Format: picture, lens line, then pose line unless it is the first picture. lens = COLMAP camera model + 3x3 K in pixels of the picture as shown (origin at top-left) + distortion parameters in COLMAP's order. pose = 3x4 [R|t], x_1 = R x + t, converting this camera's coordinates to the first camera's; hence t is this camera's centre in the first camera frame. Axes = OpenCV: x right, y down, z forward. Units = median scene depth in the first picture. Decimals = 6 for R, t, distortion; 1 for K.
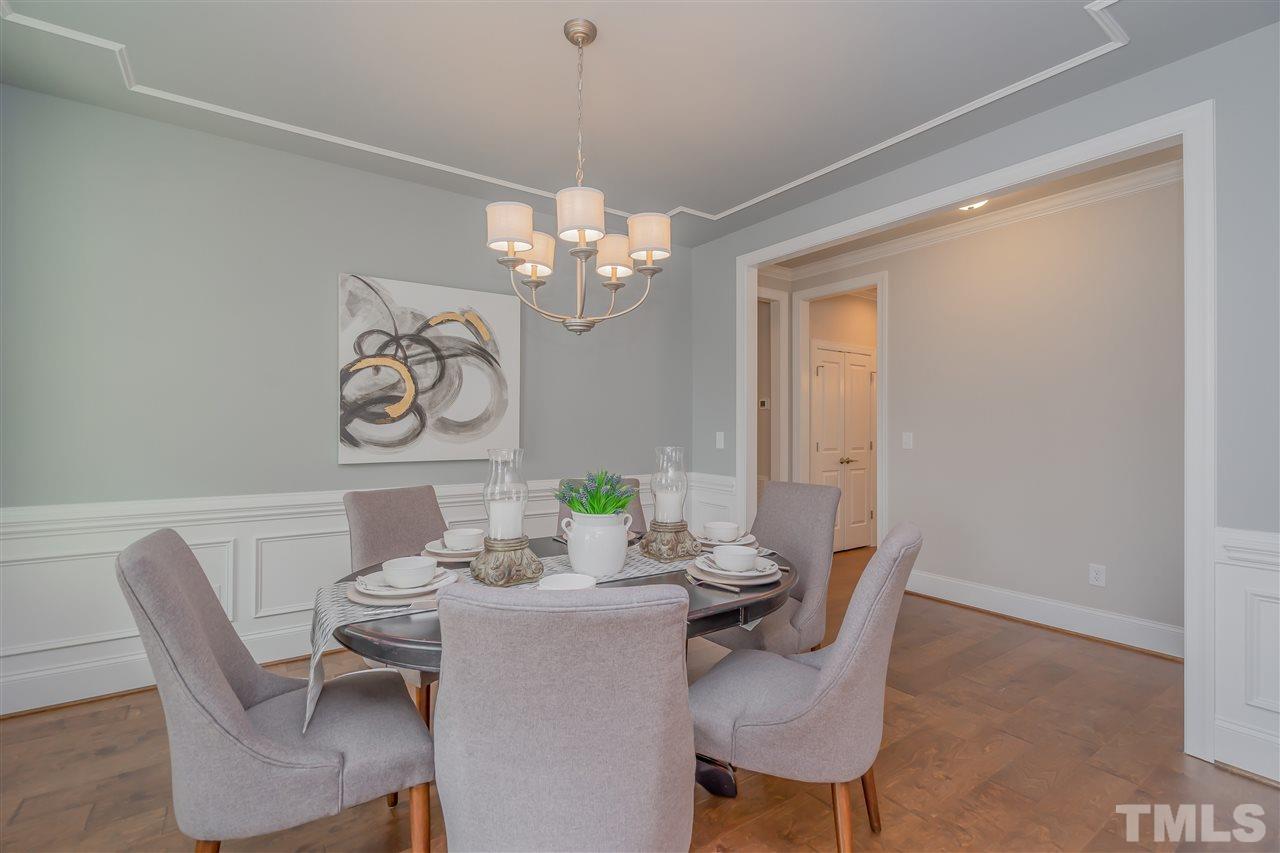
lens RADIAL K [[581.6, 0, 641.3], [0, 581.6, 426.5], [0, 0, 1]] dist [-0.002809, 0.001192]
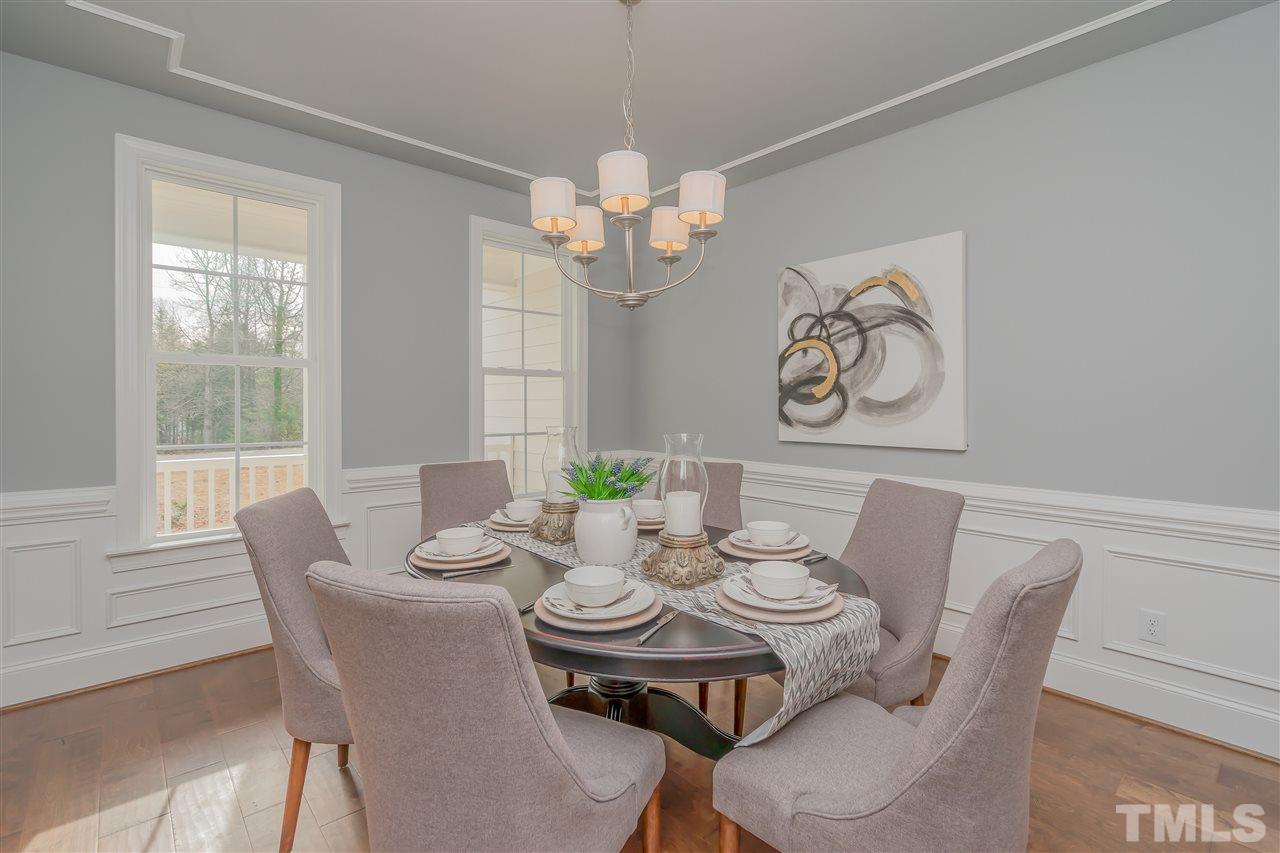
lens RADIAL K [[581.6, 0, 640.5], [0, 581.6, 415.7], [0, 0, 1]] dist [-0.002809, 0.001192]
pose [[0.125121, 0.017426, -0.991988, 0.521018], [-0.002899, 0.999848, 0.017199, -0.001363], [0.992137, 0.000724, 0.125152, 0.560530]]
